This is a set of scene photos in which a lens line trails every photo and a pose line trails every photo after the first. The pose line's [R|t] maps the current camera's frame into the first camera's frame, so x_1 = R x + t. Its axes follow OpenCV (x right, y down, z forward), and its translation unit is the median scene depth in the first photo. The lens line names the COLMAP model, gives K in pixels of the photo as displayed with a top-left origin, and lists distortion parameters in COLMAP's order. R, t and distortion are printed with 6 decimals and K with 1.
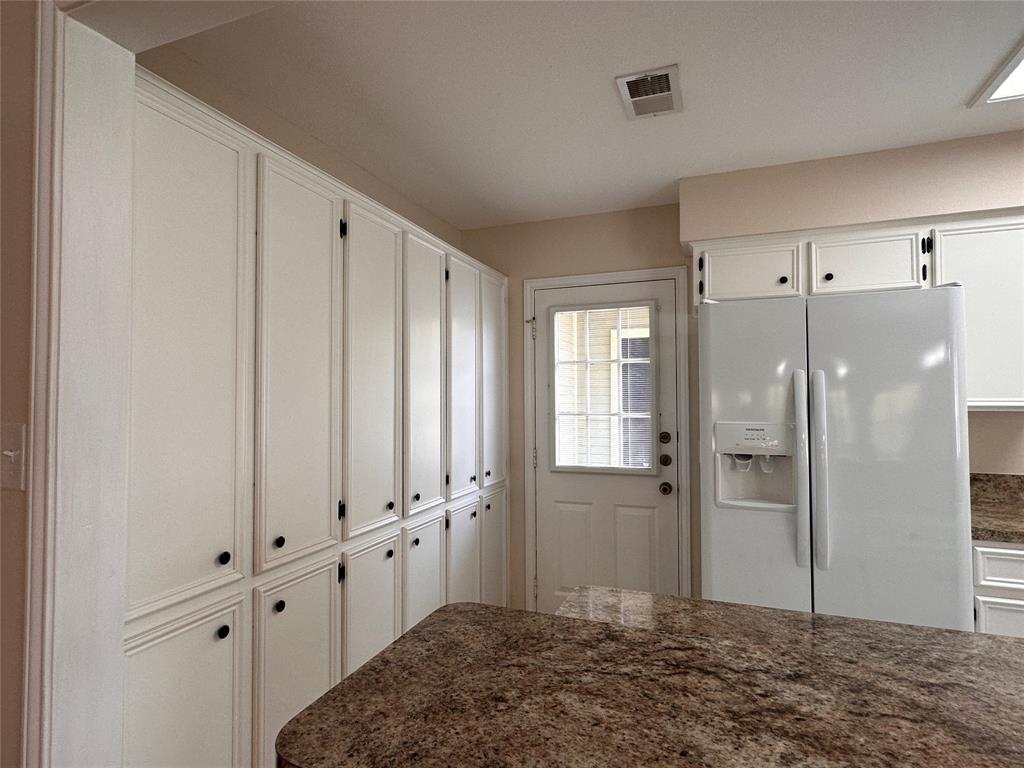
lens RADIAL K [[535.9, 0, 514.1], [0, 535.9, 386.4], [0, 0, 1]] dist [-0.002850, -0.000792]
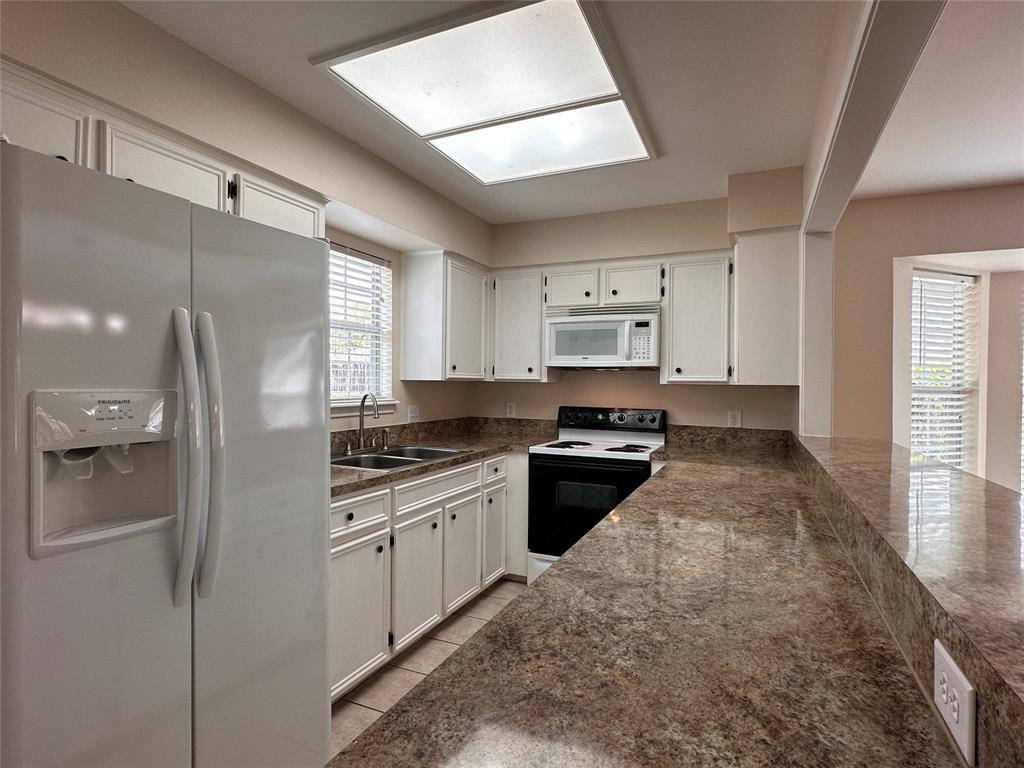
lens RADIAL K [[535.9, 0, 514.1], [0, 535.9, 386.4], [0, 0, 1]] dist [-0.002850, -0.000792]
pose [[0.061873, -0.002749, 0.998080, -0.078704], [-0.032964, 0.999445, 0.004797, 0.038919], [-0.997540, -0.033197, 0.061748, 0.443199]]
